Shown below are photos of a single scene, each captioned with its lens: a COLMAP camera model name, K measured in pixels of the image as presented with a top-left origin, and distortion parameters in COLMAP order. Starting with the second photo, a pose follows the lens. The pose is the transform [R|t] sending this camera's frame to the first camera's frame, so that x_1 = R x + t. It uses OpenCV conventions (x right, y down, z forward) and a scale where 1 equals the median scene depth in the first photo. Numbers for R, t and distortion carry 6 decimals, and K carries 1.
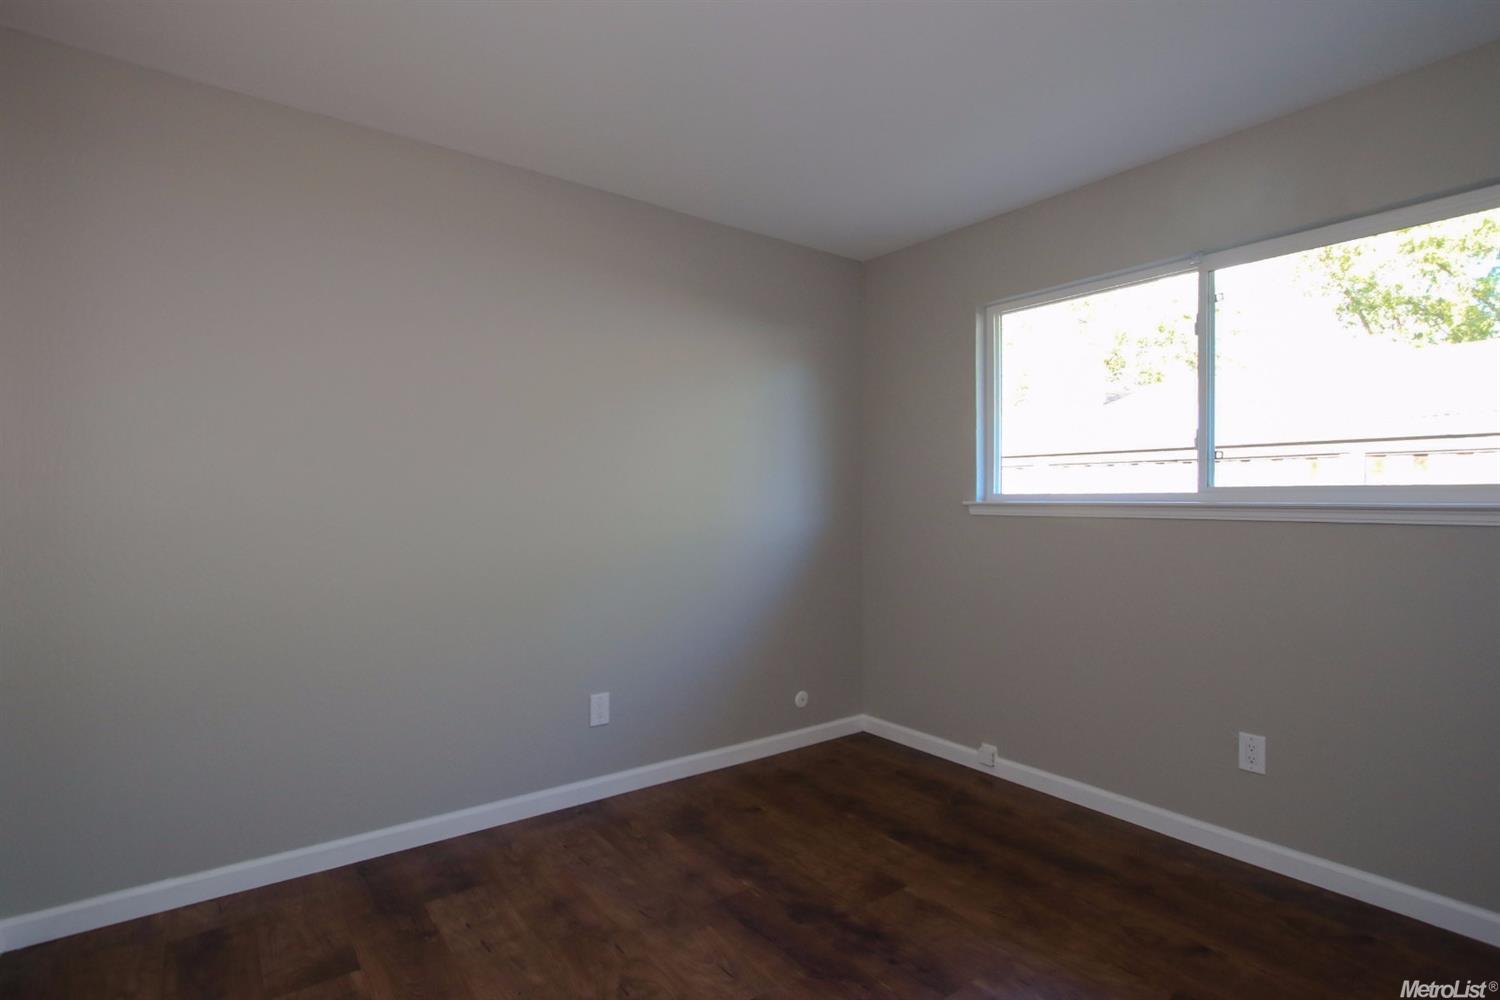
lens RADIAL K [[731.7, 0, 753.6], [0, 731.7, 502.0], [0, 0, 1]] dist [-0.013814, -0.000770]
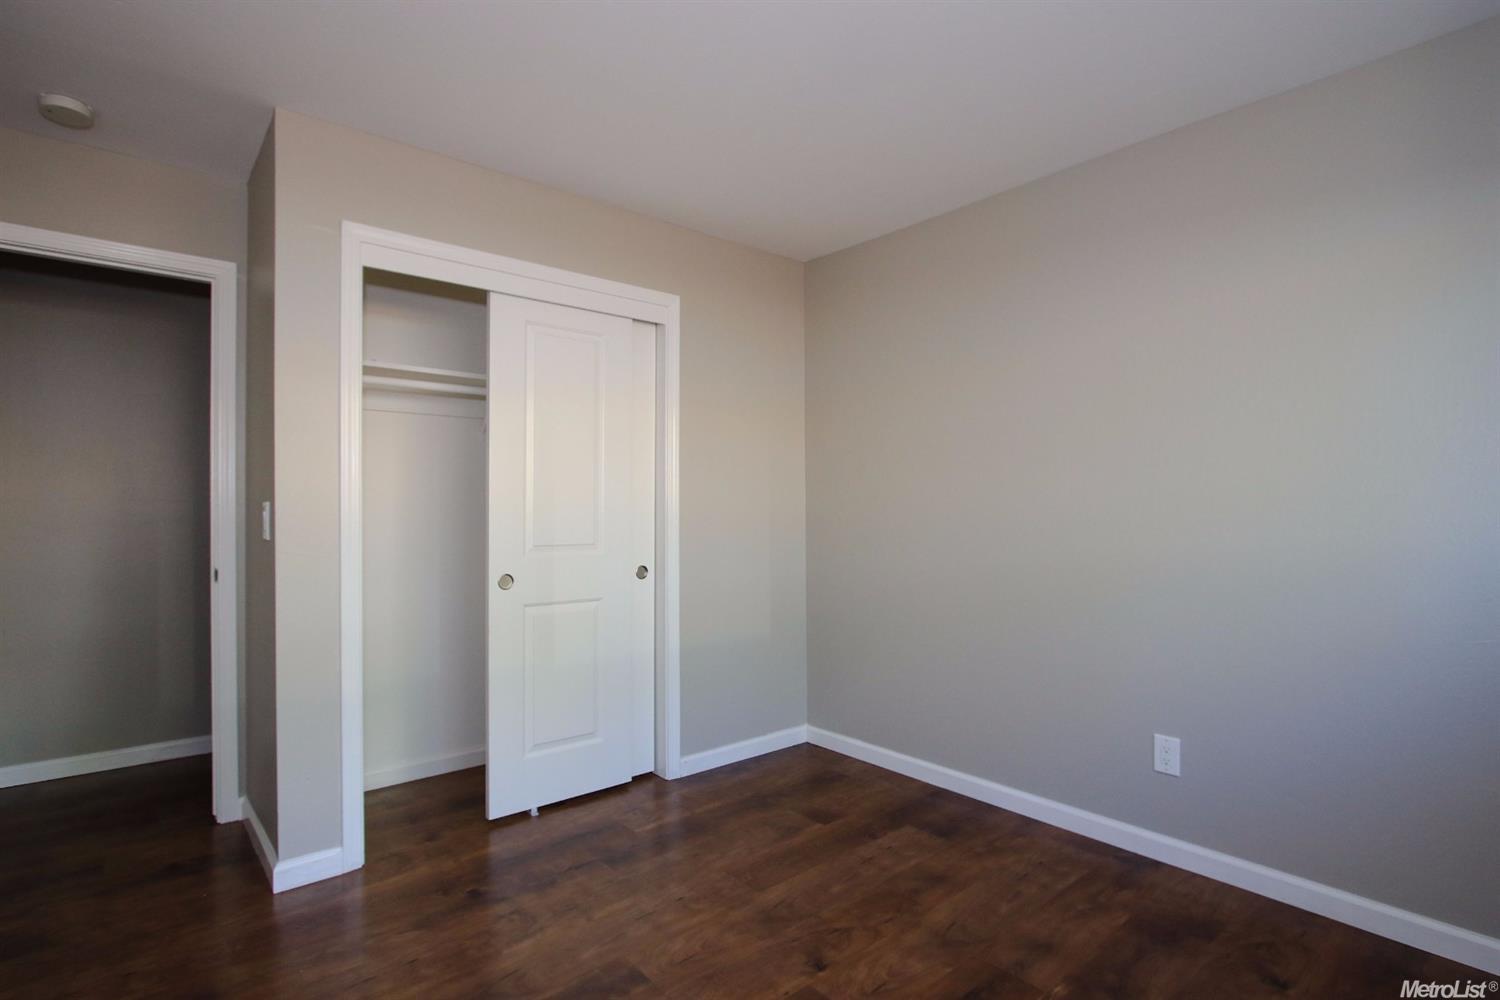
lens RADIAL K [[731.7, 0, 750.6], [0, 731.7, 489.9], [0, 0, 1]] dist [-0.013814, -0.000770]
pose [[0.071345, -0.015068, -0.997338, 0.747545], [0.003164, 0.999884, -0.014881, -0.005578], [0.997447, -0.002094, 0.071384, 0.609695]]
